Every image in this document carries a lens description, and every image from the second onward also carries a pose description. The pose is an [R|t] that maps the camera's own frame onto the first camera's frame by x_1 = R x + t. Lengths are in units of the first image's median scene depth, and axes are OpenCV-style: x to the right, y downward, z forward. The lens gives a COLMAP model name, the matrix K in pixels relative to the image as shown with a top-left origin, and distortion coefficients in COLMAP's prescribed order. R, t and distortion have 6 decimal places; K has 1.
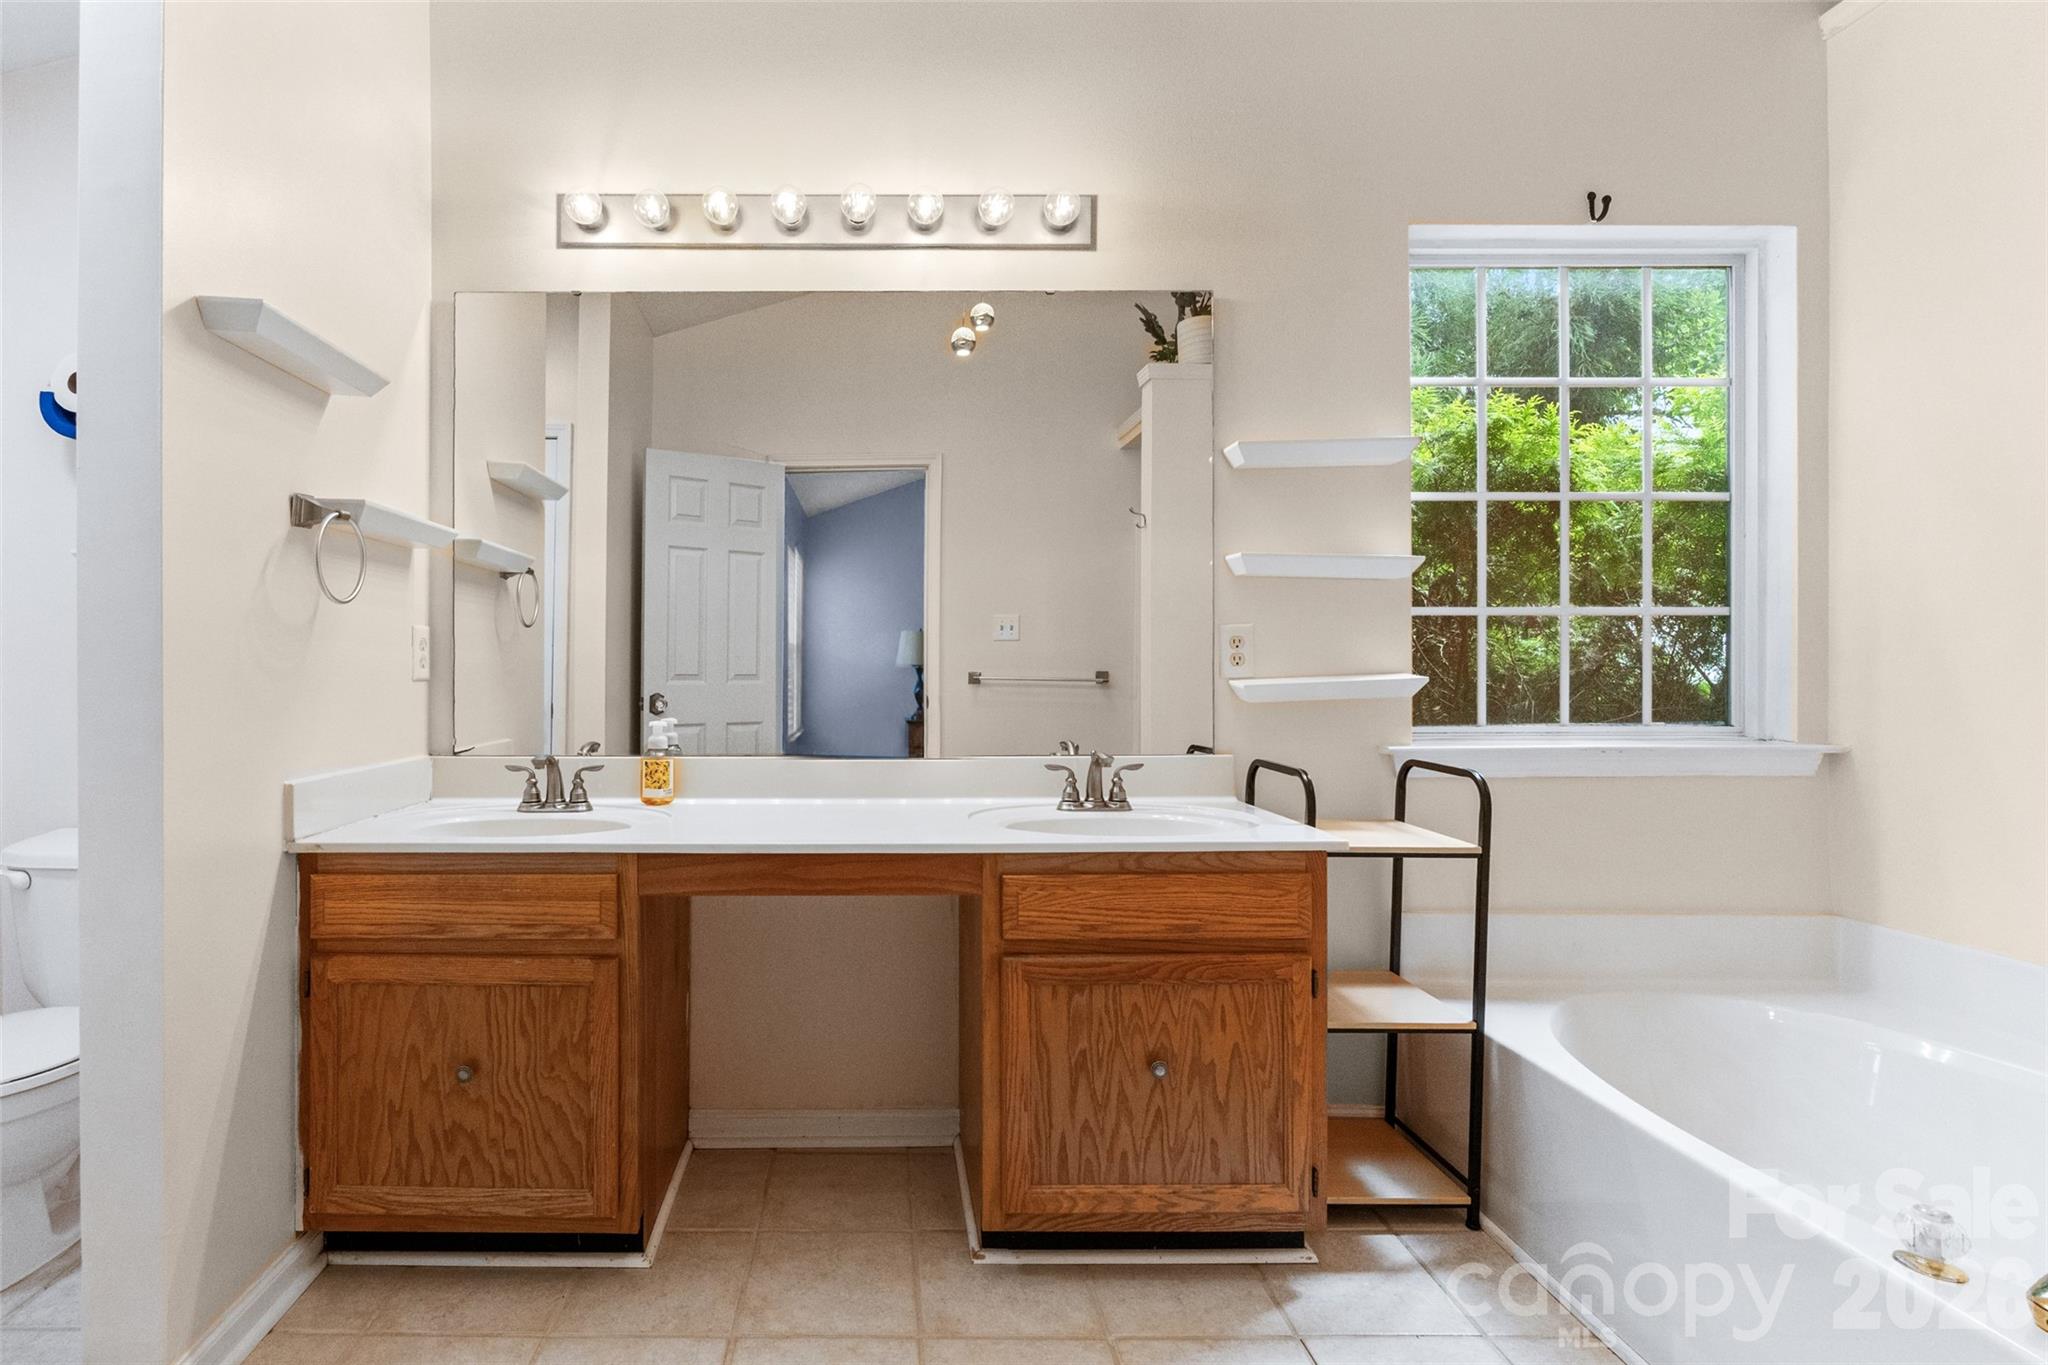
lens RADIAL K [[881.5, 0, 892.7], [0, 881.5, 659.9], [0, 0, 1]] dist [0.017448, -0.012789]
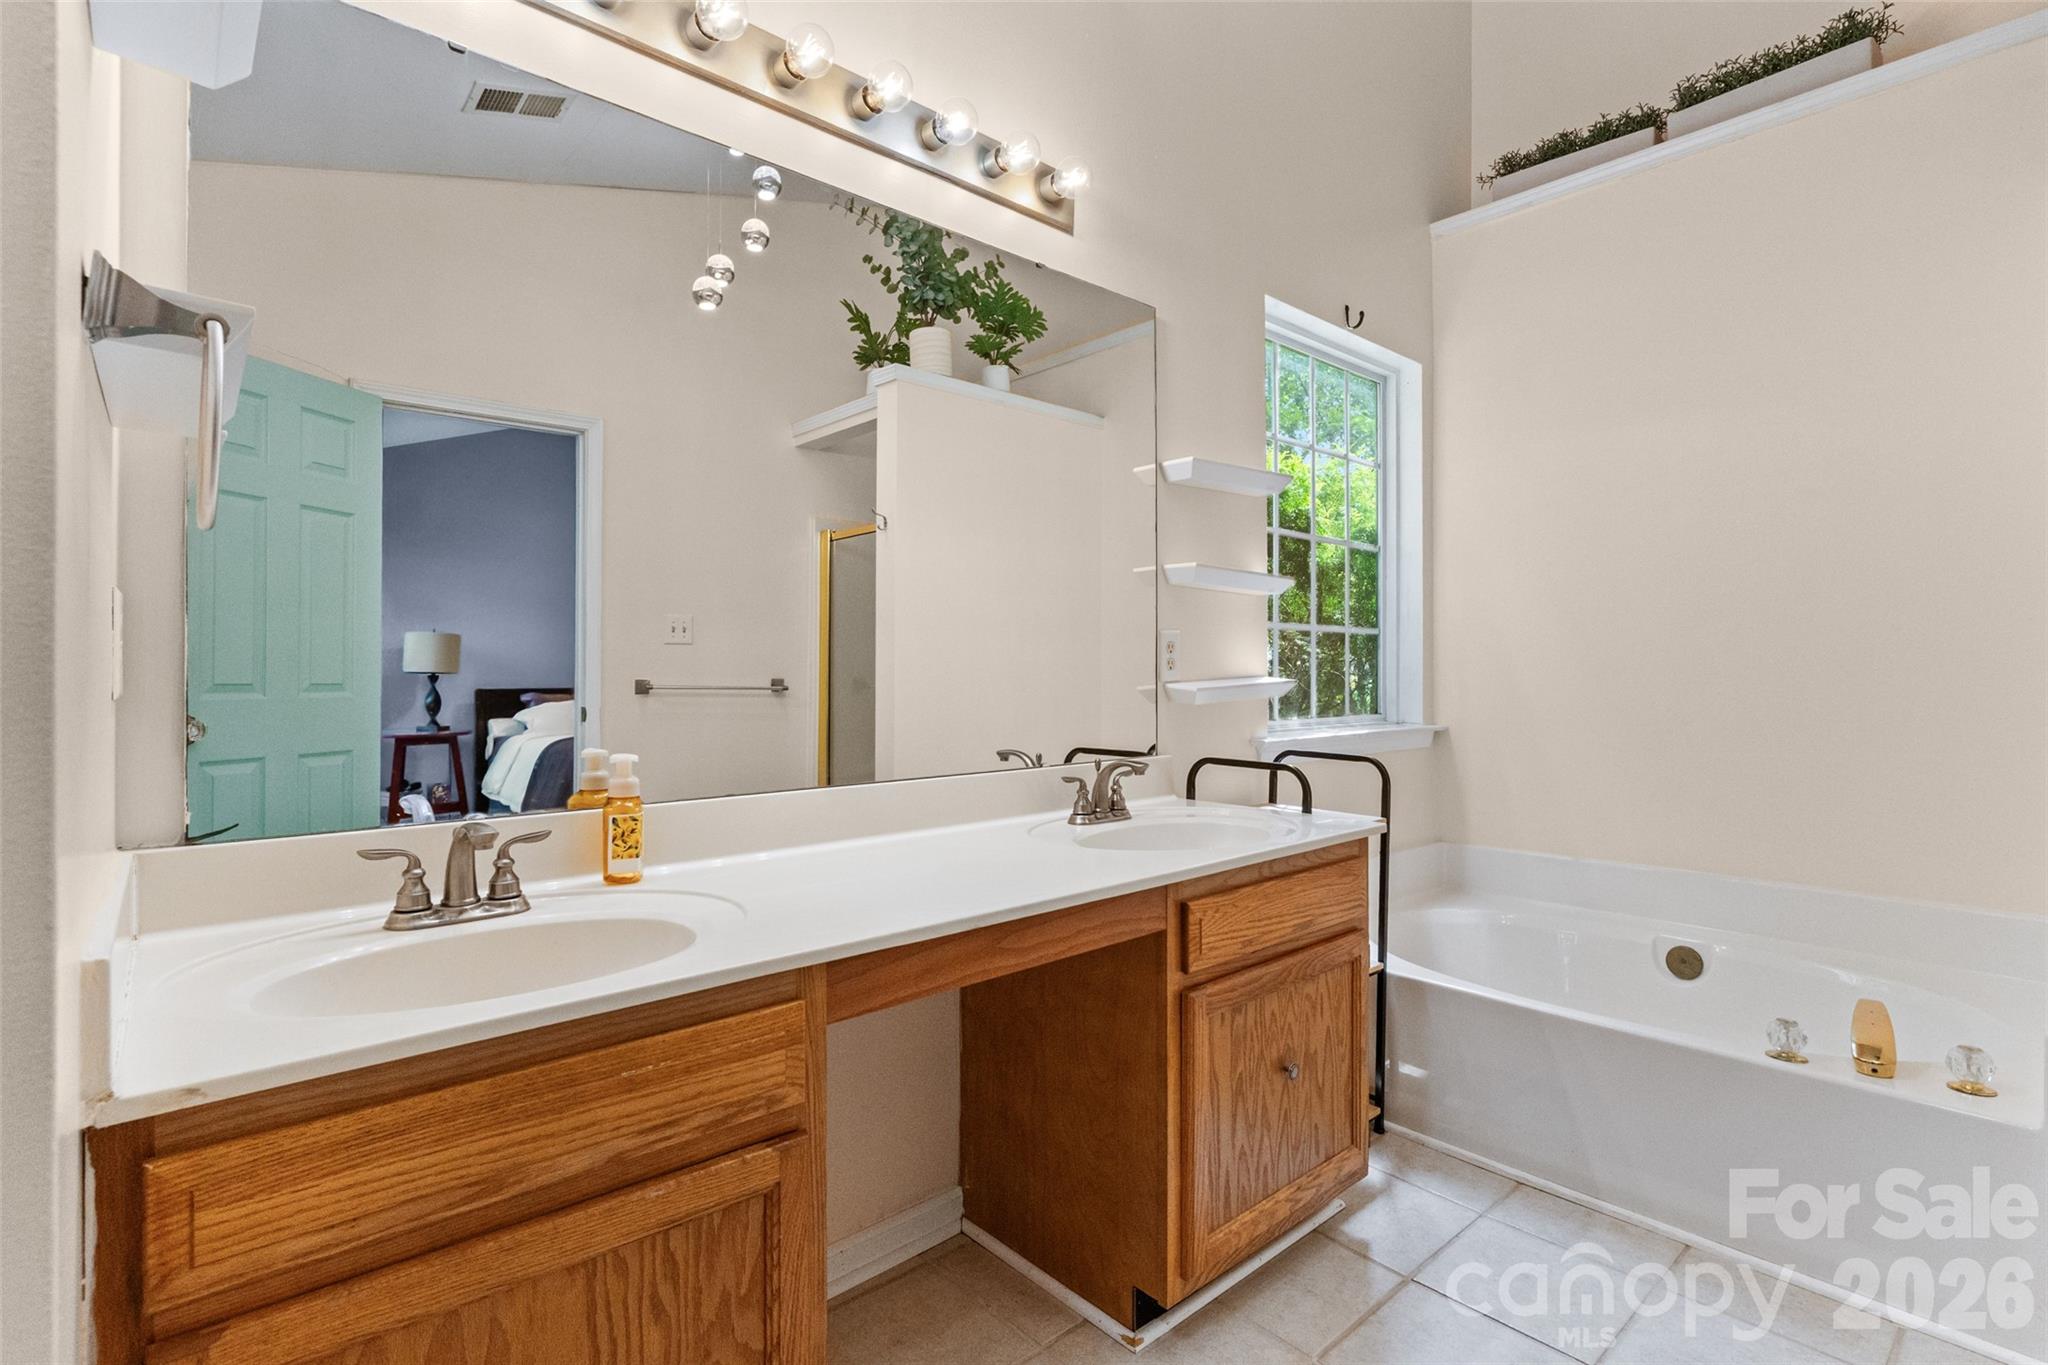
lens RADIAL K [[881.5, 0, 892.7], [0, 881.5, 659.9], [0, 0, 1]] dist [0.017448, -0.012789]
pose [[0.793679, 0.006369, 0.608304, -0.619872], [-0.002253, 0.999969, -0.007529, 0.004169], [-0.608333, 0.004605, 0.793669, 0.437245]]
